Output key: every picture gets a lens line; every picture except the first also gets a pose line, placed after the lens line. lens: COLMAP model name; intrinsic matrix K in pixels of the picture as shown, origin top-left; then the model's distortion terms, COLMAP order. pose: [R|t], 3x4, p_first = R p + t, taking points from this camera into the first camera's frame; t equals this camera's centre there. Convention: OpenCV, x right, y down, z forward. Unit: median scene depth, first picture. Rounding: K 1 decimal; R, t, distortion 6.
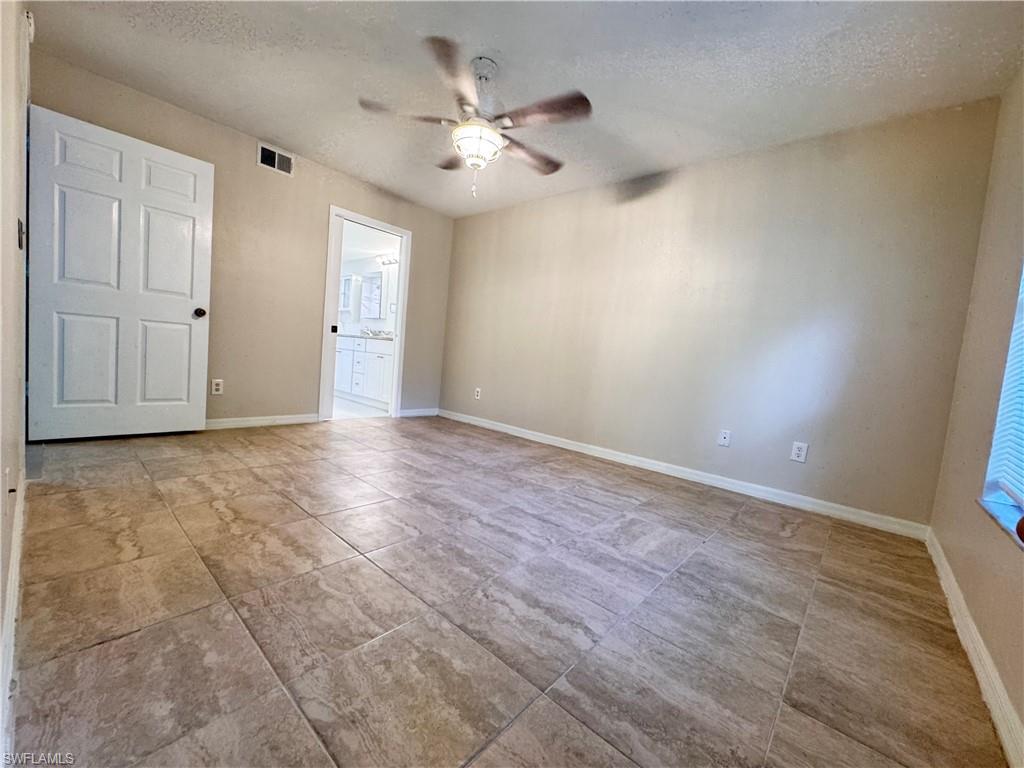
lens RADIAL K [[410.8, 0, 511.2], [0, 410.8, 385.2], [0, 0, 1]] dist [-0.001887, -0.000182]
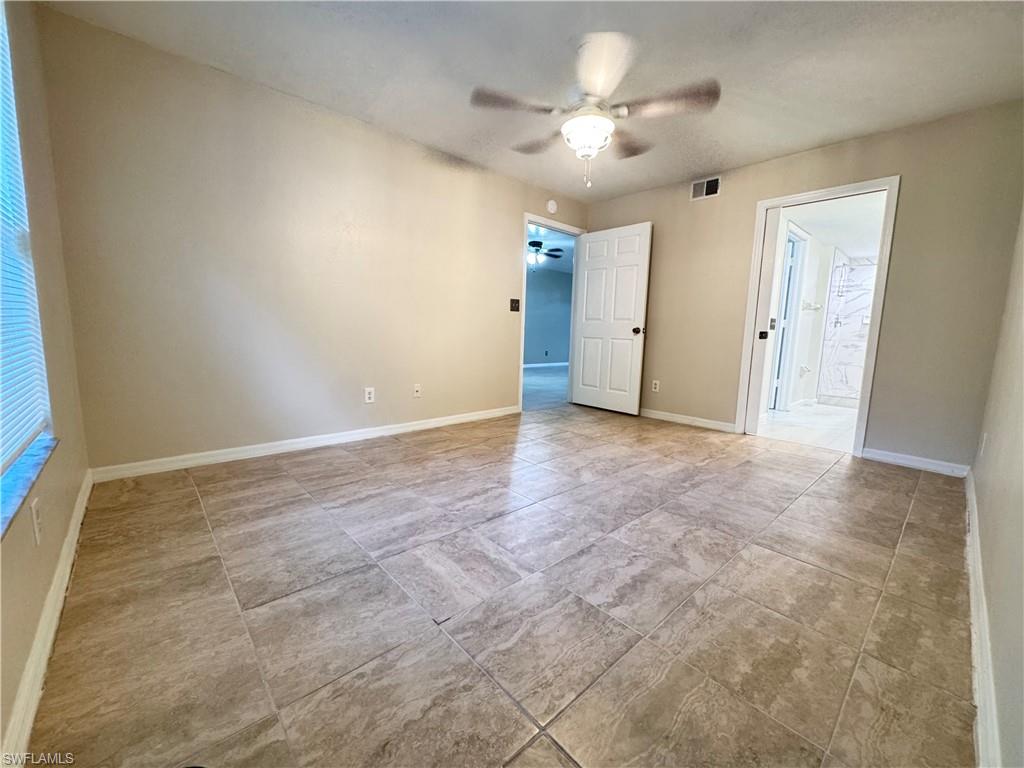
lens RADIAL K [[410.8, 0, 511.2], [0, 410.8, 385.2], [0, 0, 1]] dist [-0.001887, -0.000182]
pose [[-0.109354, 0.040588, -0.993174, 1.053520], [-0.112861, 0.992198, 0.052975, -0.025570], [0.987575, 0.117883, -0.103920, 1.118598]]
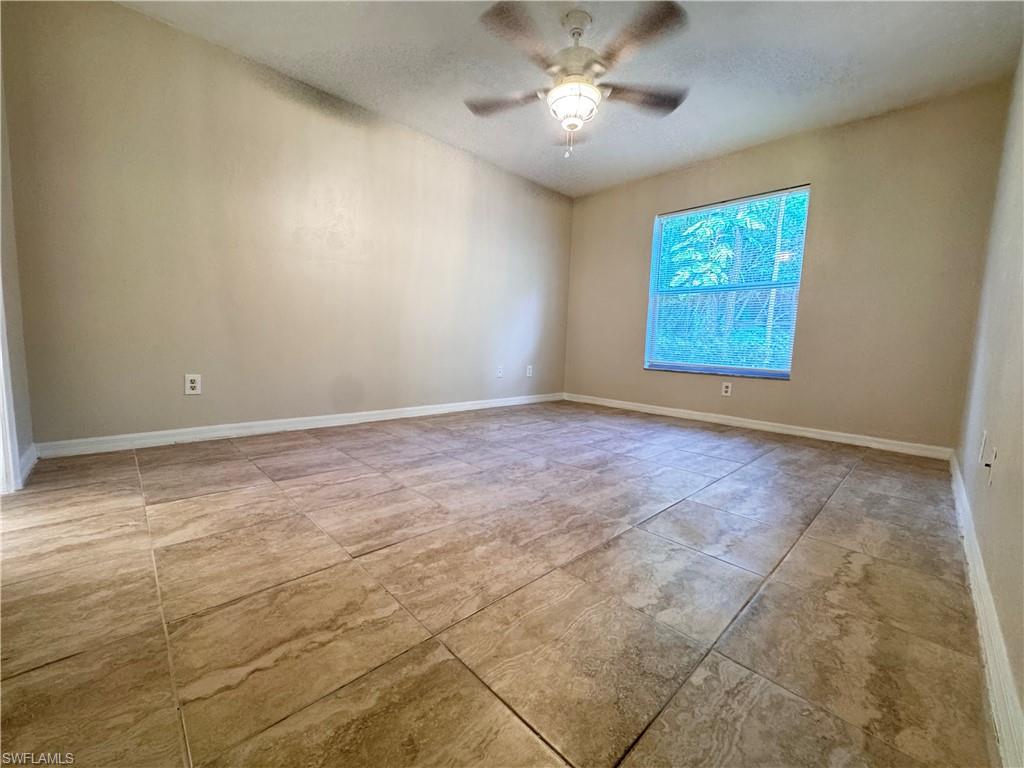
lens RADIAL K [[410.8, 0, 511.2], [0, 410.8, 385.2], [0, 0, 1]] dist [-0.001887, -0.000182]
pose [[0.086172, -0.188880, 0.978212, -1.318936], [0.046933, 0.981544, 0.185389, -0.135428], [-0.995174, 0.029935, 0.093446, 1.213045]]
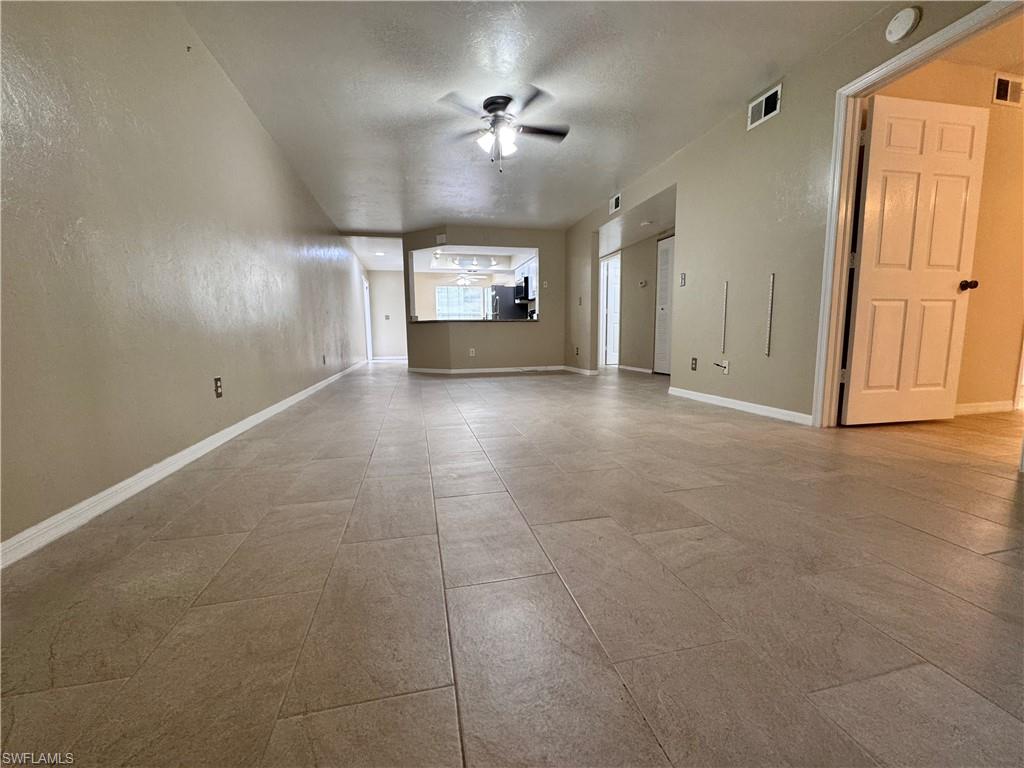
lens RADIAL K [[410.8, 0, 511.2], [0, 410.8, 385.2], [0, 0, 1]] dist [-0.001887, -0.000182]
pose [[0.804937, -0.027829, -0.592708, -1.555209], [0.039531, 0.999195, 0.006772, -0.009769], [0.592043, -0.028882, 0.805389, -0.449438]]
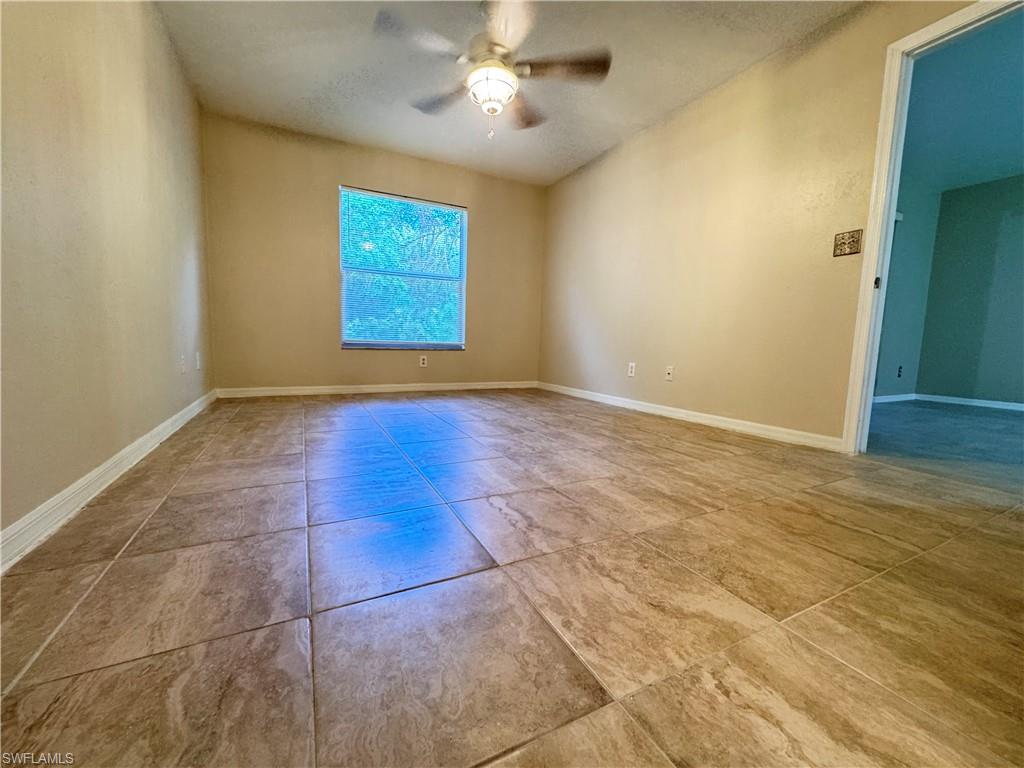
lens RADIAL K [[410.8, 0, 511.2], [0, 410.8, 385.2], [0, 0, 1]] dist [-0.001887, -0.000182]
pose [[-0.923202, -0.155376, 0.351507, -0.661187], [-0.083558, 0.973901, 0.211034, -0.108338], [-0.375122, 0.165456, -0.912090, 2.270012]]
